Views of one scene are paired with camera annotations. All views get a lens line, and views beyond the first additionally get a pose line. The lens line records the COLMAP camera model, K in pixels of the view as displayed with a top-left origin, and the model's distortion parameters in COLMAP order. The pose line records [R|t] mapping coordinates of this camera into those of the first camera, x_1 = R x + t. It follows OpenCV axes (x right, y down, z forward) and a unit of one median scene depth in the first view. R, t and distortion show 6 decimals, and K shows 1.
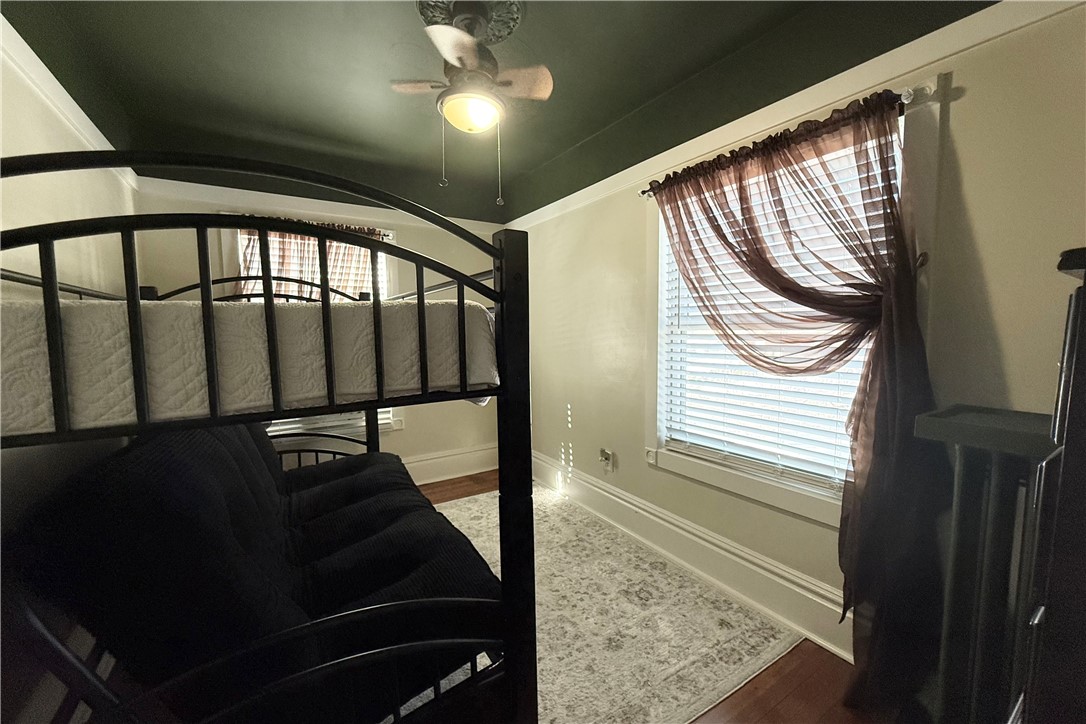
lens RADIAL K [[431.9, 0, 545.6], [0, 431.9, 367.0], [0, 0, 1]] dist [-0.002877, 0.000015]
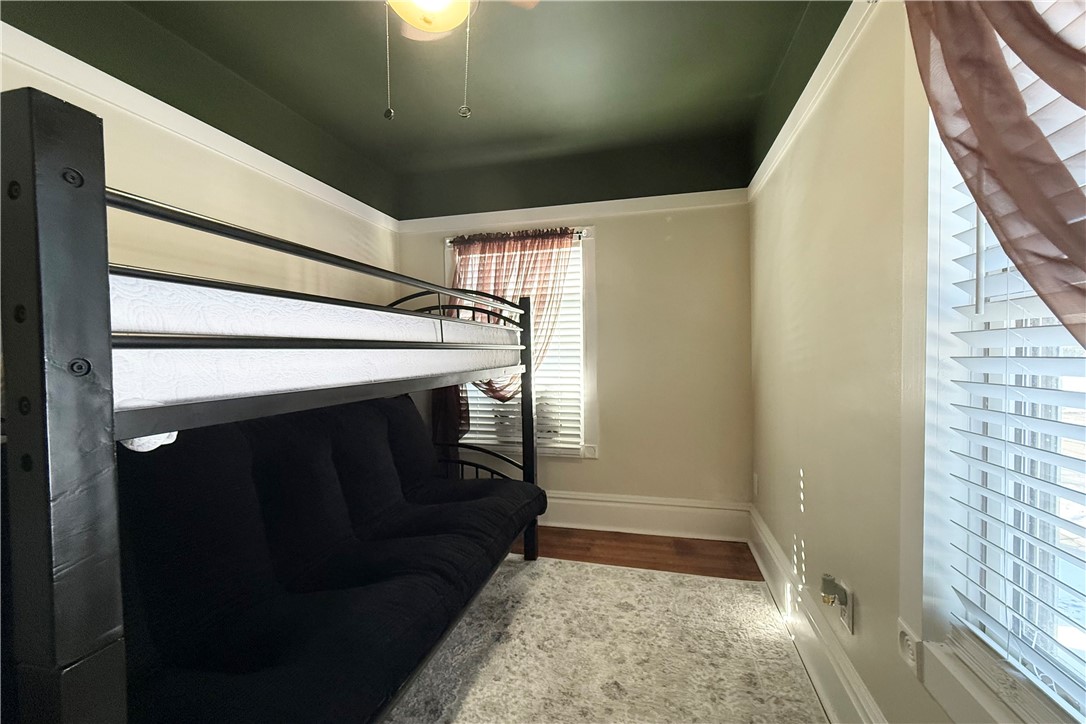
lens RADIAL K [[431.9, 0, 542.4], [0, 431.9, 363.2], [0, 0, 1]] dist [-0.002877, 0.000015]
pose [[0.677907, 0.020715, -0.734855, 0.255466], [-0.056751, 0.998095, -0.024218, -0.017995], [0.732954, 0.058121, 0.677791, 0.410806]]
